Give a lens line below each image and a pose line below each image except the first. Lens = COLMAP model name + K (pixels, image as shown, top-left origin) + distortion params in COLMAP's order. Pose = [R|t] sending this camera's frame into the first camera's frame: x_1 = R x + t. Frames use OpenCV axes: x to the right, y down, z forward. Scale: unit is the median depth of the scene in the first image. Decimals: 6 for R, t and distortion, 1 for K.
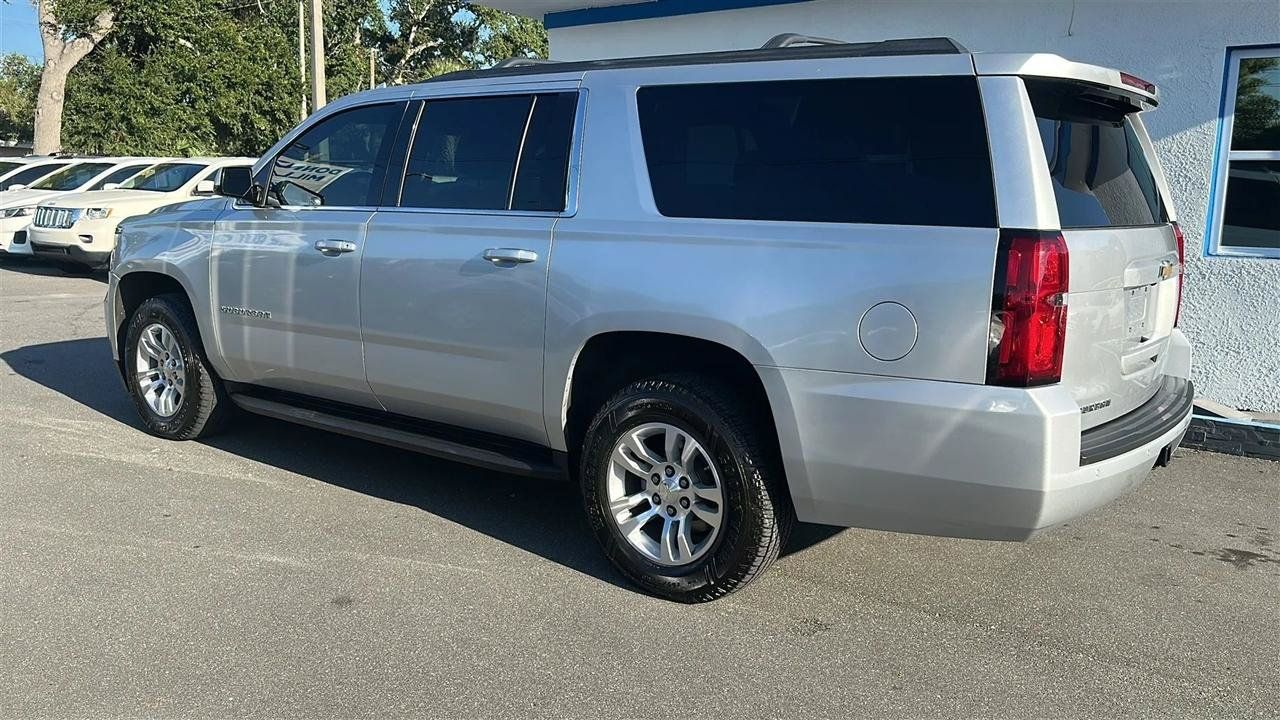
lens RADIAL K [[883.0, 0, 640.0], [0, 883.0, 360.0], [0, 0, 1]] dist [0.080001, -0.084738]
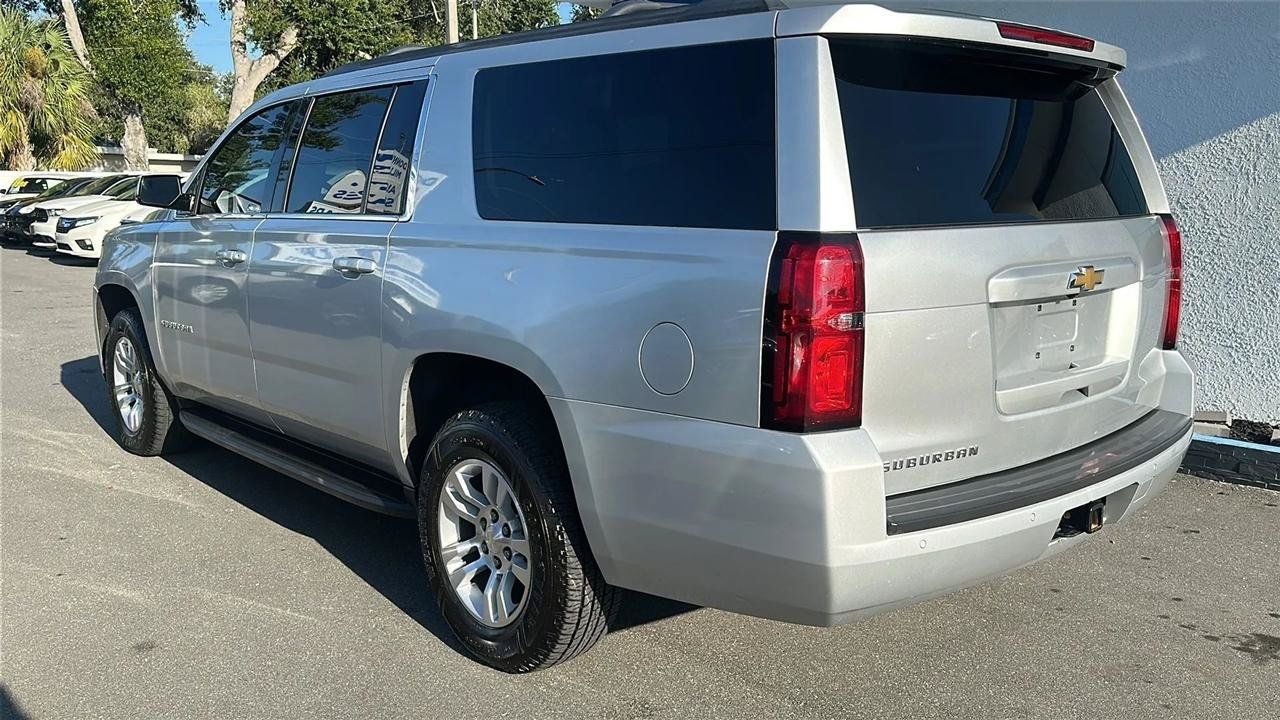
lens RADIAL K [[908.9, 0, 706.5], [0, 908.9, 361.1], [0, 0, 1]] dist [0.115400, -0.153225]
pose [[0.985322, 0.006646, -0.170579, 0.382840], [-0.007086, 0.999973, -0.001969, -0.023991], [0.170561, 0.003149, 0.985342, 0.156043]]
